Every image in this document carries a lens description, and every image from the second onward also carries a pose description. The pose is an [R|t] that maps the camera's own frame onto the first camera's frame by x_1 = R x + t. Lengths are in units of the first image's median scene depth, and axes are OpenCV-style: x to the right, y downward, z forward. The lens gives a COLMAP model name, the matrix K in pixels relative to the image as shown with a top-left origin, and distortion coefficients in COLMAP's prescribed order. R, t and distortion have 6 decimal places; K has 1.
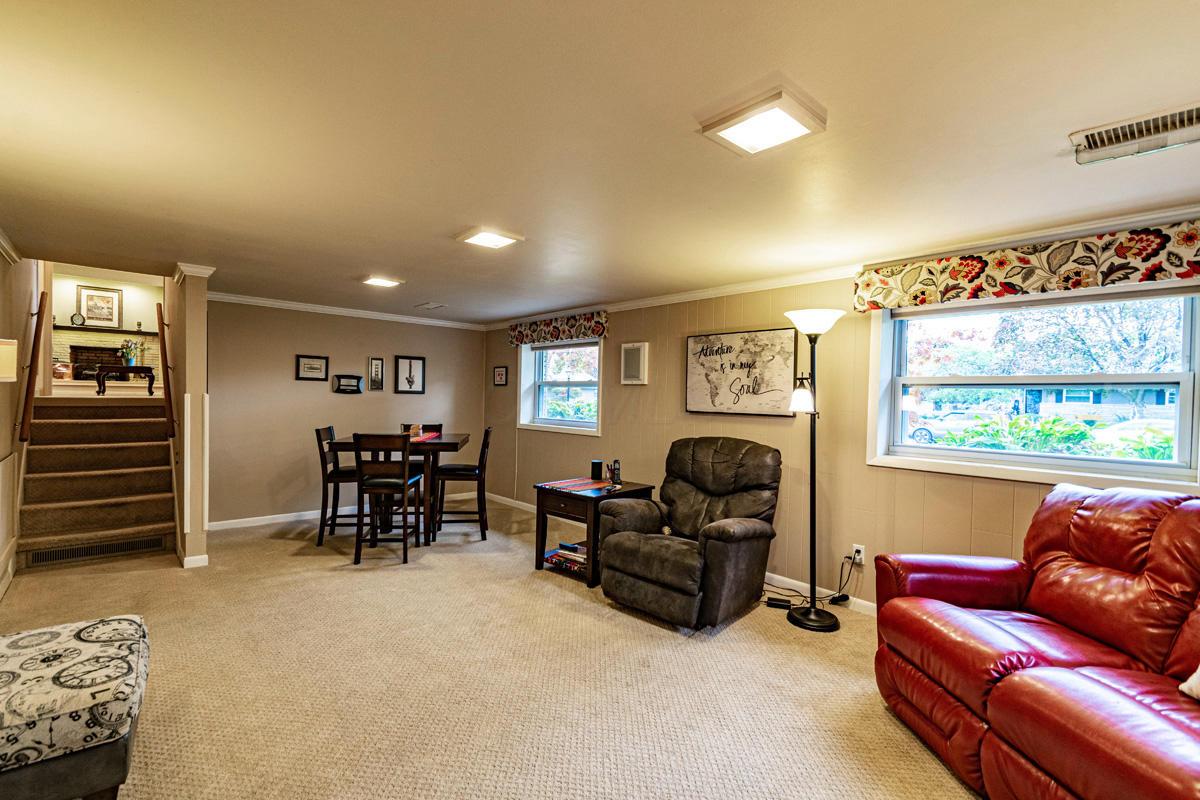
lens RADIAL K [[527.9, 0, 584.0], [0, 527.9, 402.9], [0, 0, 1]] dist [0.000303, -0.000370]
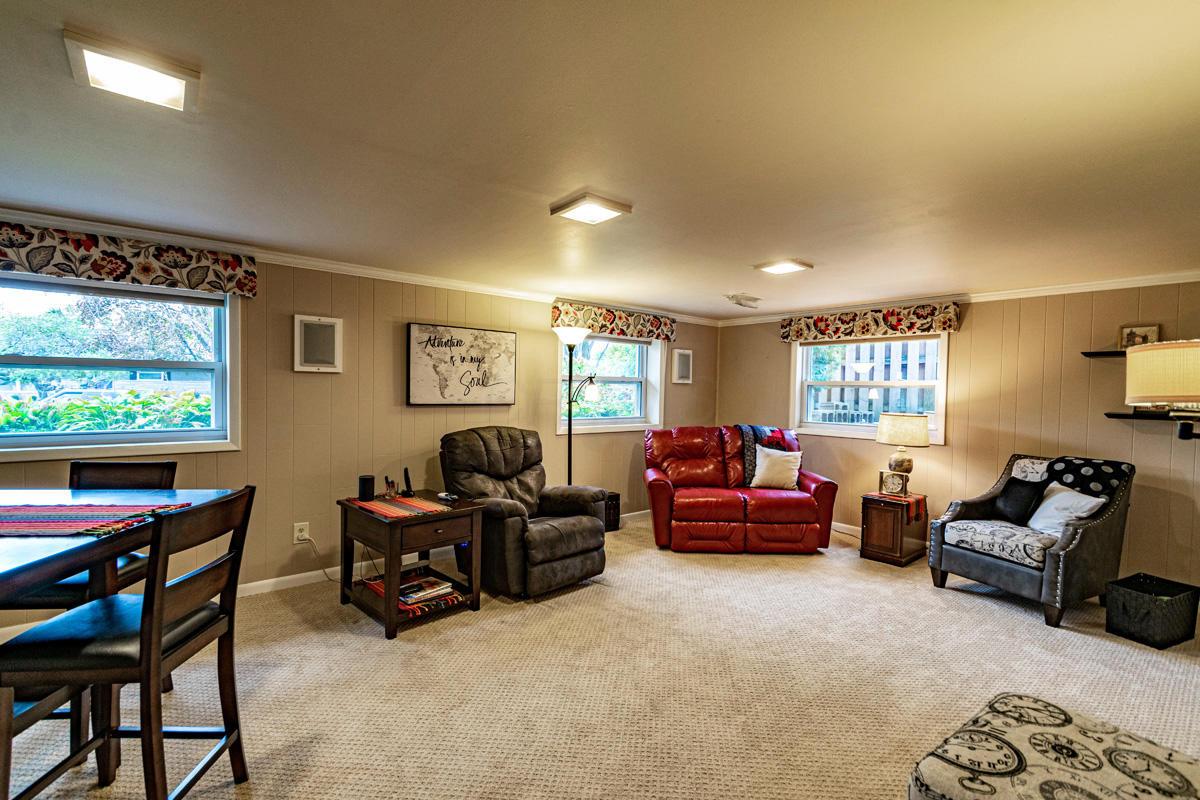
lens RADIAL K [[527.9, 0, 584.0], [0, 527.9, 402.9], [0, 0, 1]] dist [0.000303, -0.000370]
pose [[0.051821, -0.044905, 0.997646, -0.790263], [-0.002524, 0.998979, 0.045096, -0.032420], [-0.998653, -0.004855, 0.051655, 0.733004]]
